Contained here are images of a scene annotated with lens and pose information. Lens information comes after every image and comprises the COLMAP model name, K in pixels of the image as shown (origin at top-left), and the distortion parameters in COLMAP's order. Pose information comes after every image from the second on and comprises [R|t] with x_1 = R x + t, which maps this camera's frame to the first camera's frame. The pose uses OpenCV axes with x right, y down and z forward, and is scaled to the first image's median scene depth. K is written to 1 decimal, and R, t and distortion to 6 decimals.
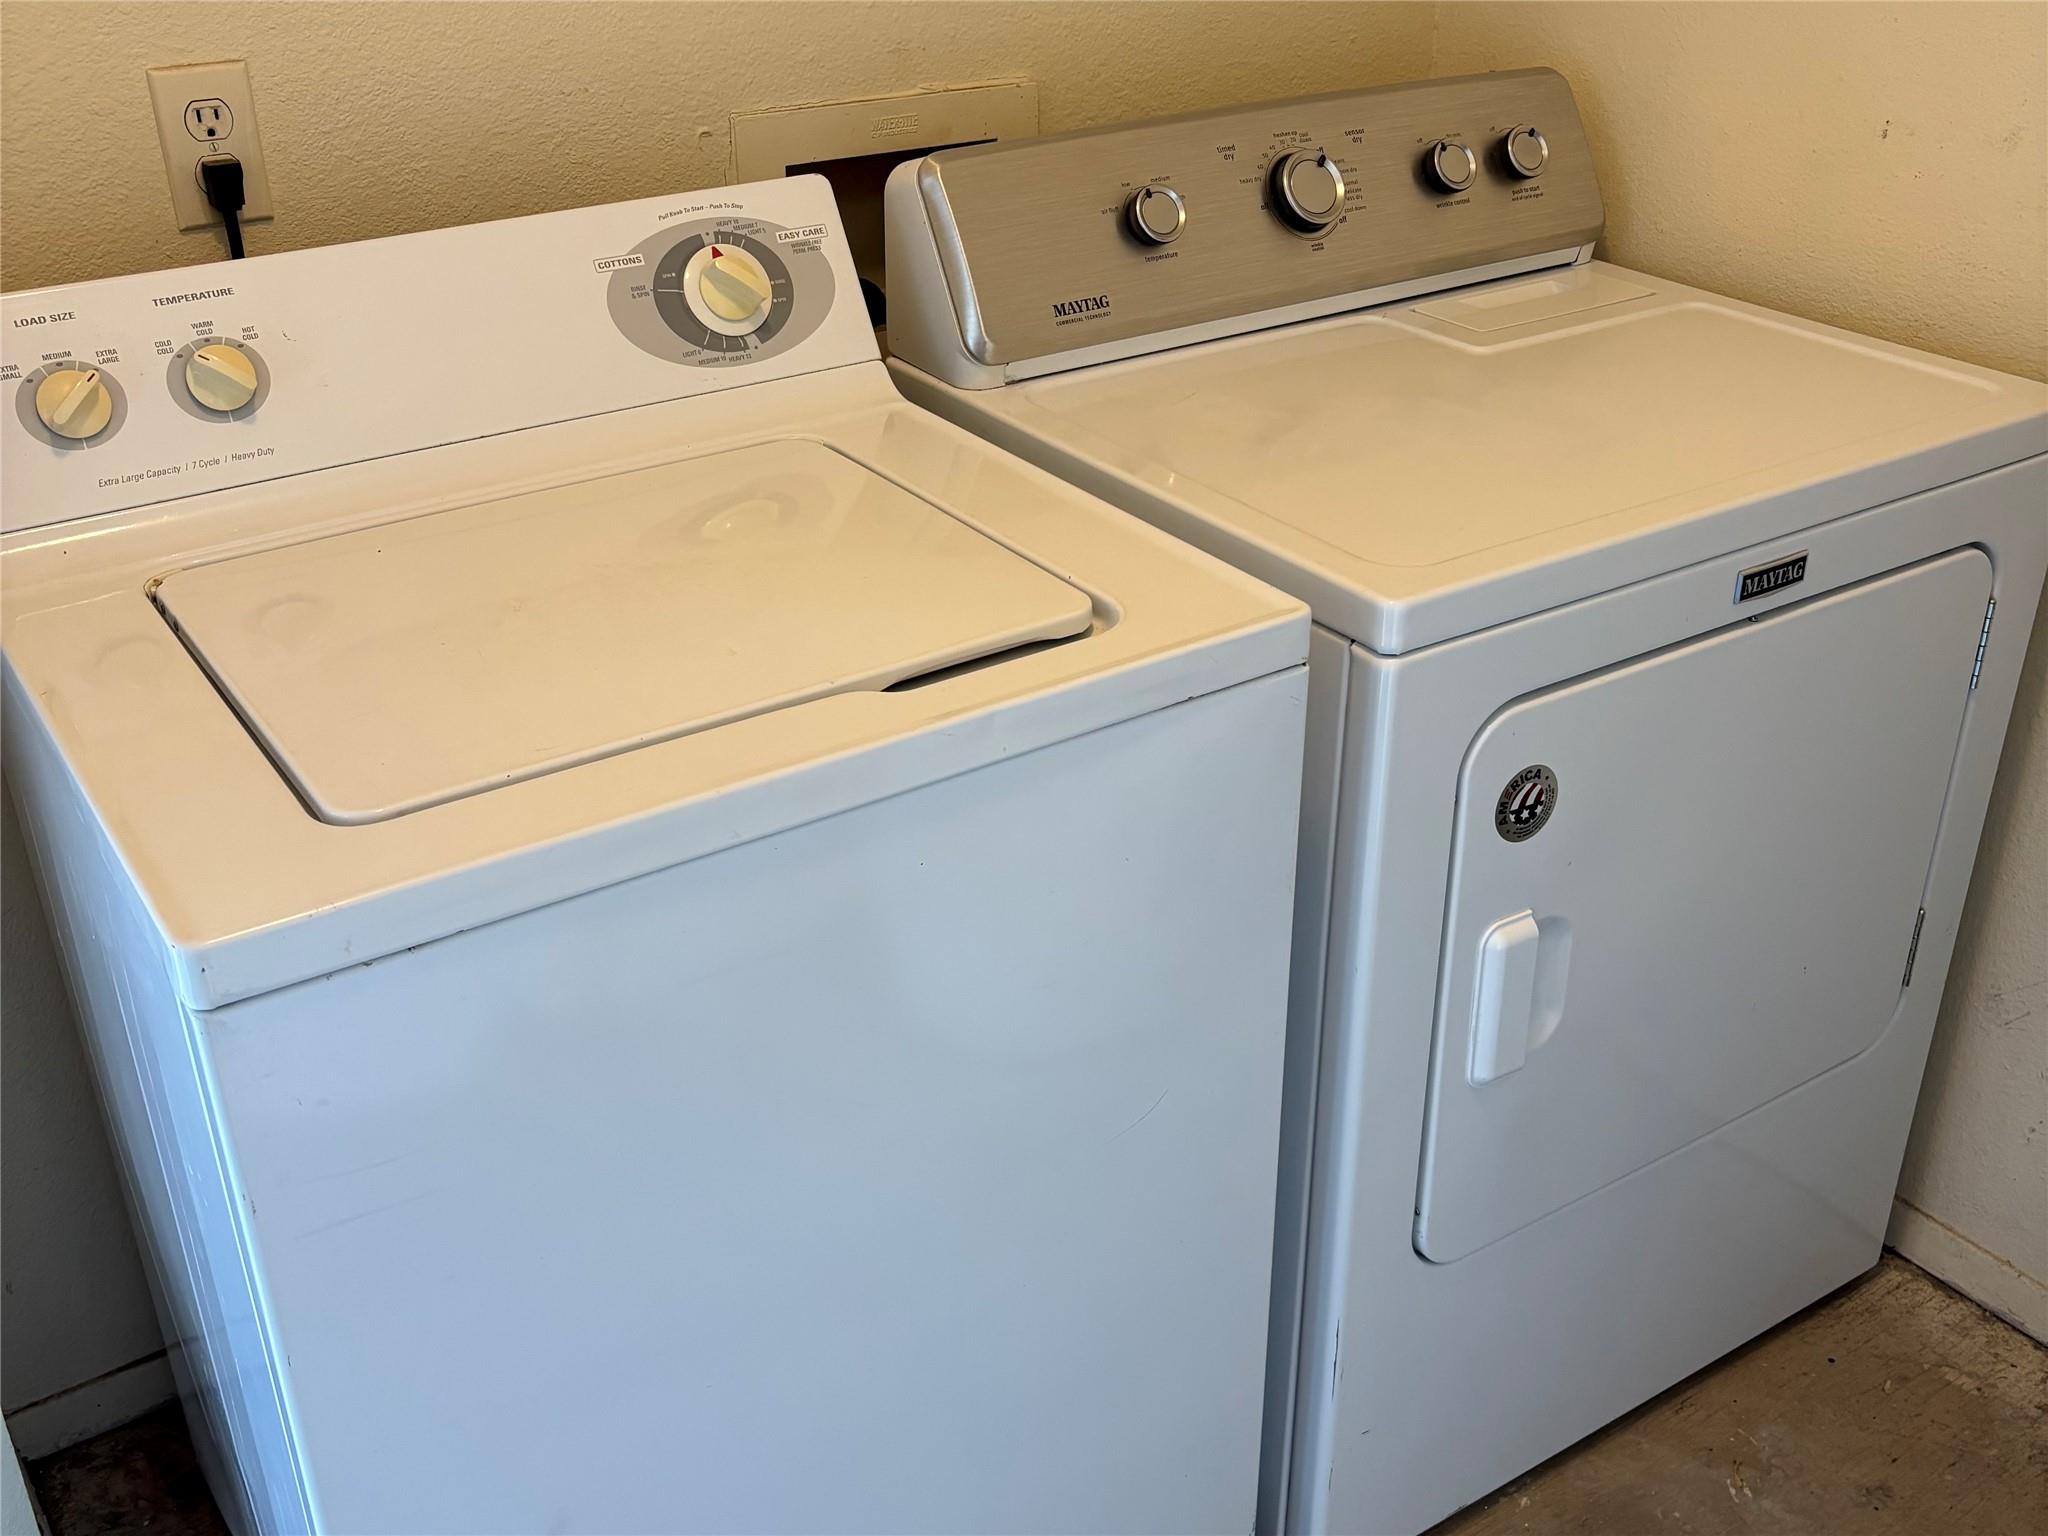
lens RADIAL K [[2073.3, 0, 1027.6], [0, 2073.3, 781.3], [0, 0, 1]] dist [0.051951, 0.000000]
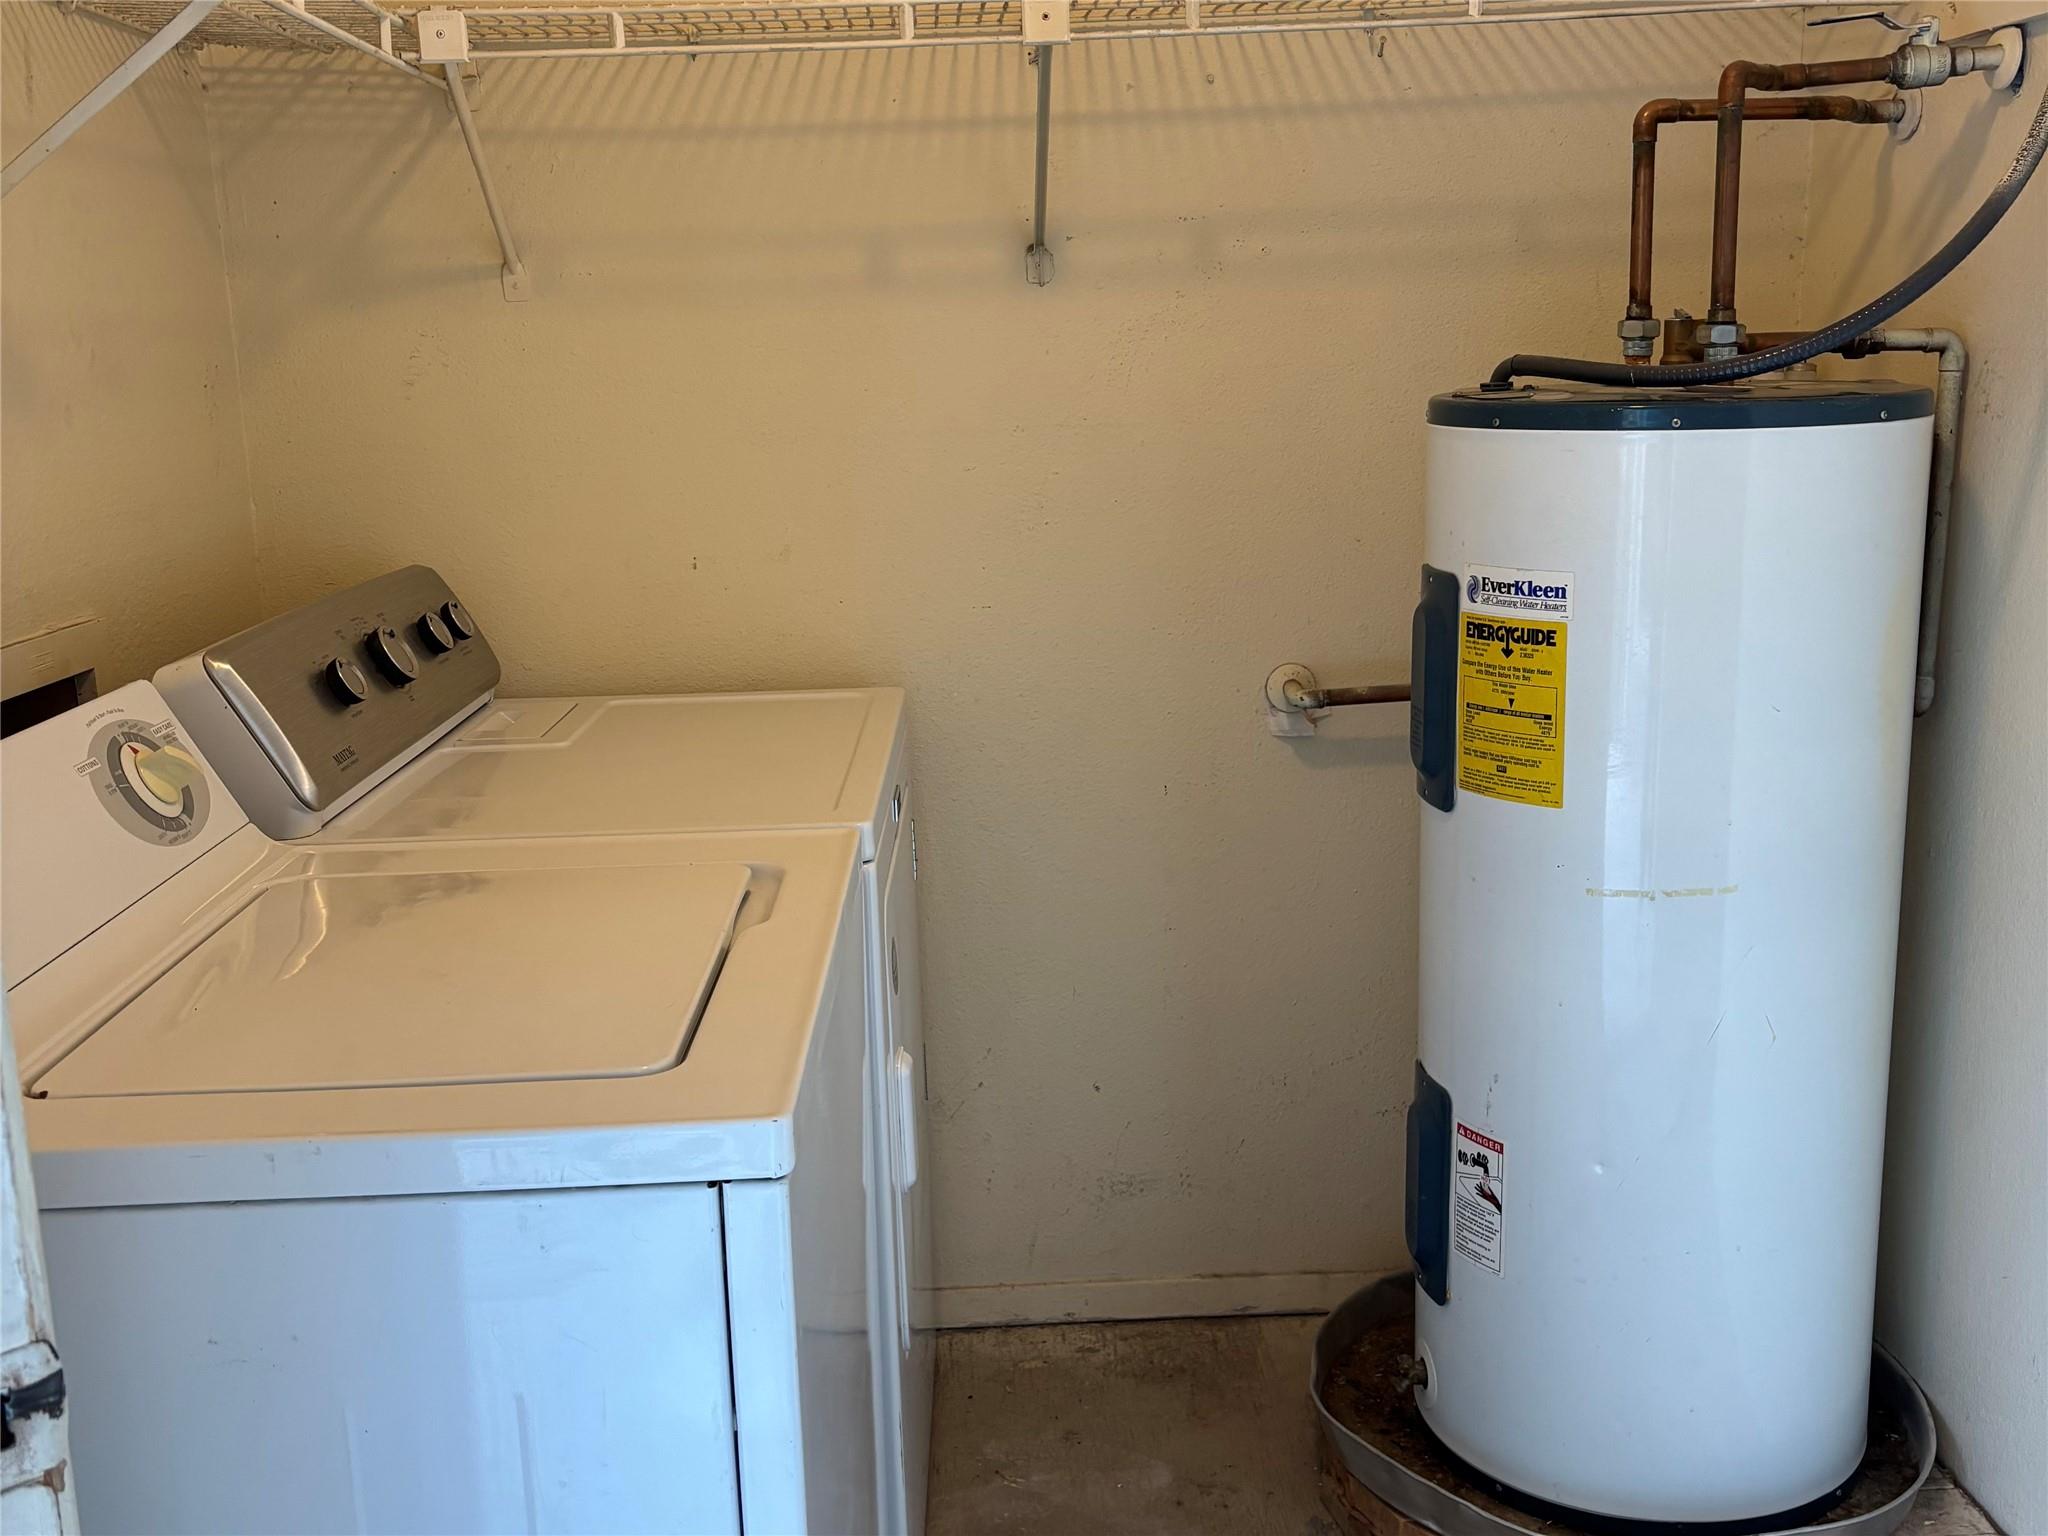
lens RADIAL K [[2073.3, 0, 1018.3], [0, 2073.3, 761.3], [0, 0, 1]] dist [0.051951, 0.000000]
pose [[0.544220, -0.188985, 0.817379, -0.693885], [0.426601, 0.901270, -0.075654, 0.023445], [-0.722382, 0.389868, 0.571111, 0.055029]]
